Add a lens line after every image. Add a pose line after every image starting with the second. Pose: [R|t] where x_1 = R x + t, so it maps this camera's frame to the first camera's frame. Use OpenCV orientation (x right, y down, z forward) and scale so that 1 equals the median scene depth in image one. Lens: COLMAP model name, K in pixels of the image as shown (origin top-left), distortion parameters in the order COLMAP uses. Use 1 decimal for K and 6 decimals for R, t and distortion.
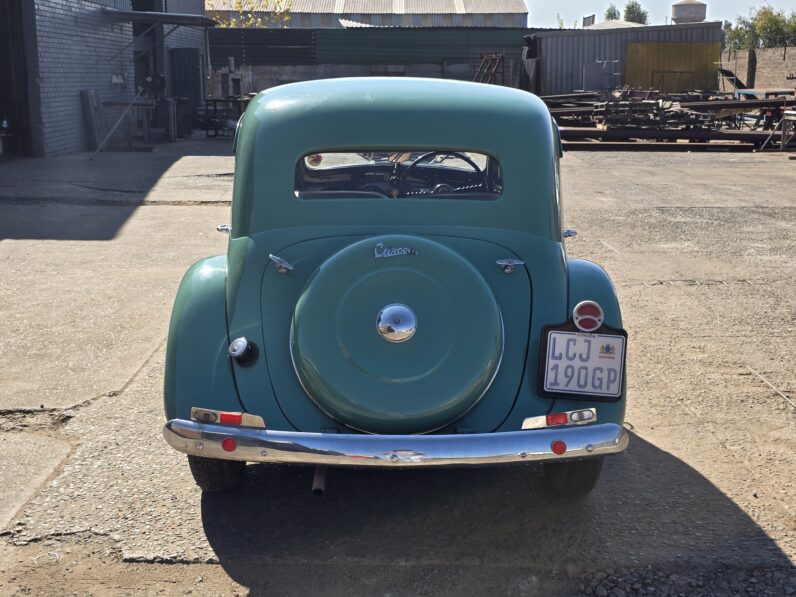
lens RADIAL K [[1079.5, 0, 398.0], [0, 1079.5, 298.5], [0, 0, 1]] dist [0.072613, -0.059477]
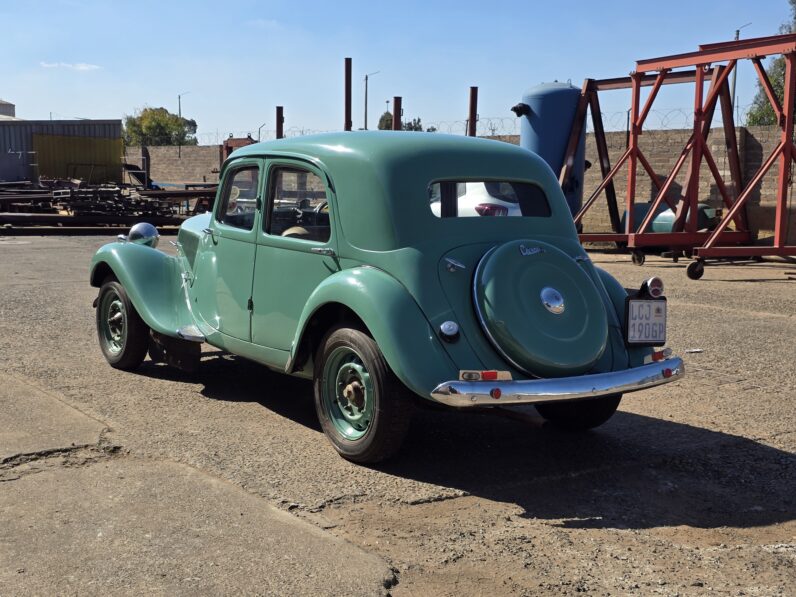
lens RADIAL K [[1079.5, 0, 398.0], [0, 1079.5, 298.5], [0, 0, 1]] dist [0.072613, -0.059477]
pose [[0.813145, -0.051856, 0.579747, -0.157309], [0.104165, 0.992909, -0.057290, 0.012873], [-0.572665, 0.106974, 0.812780, -0.001635]]
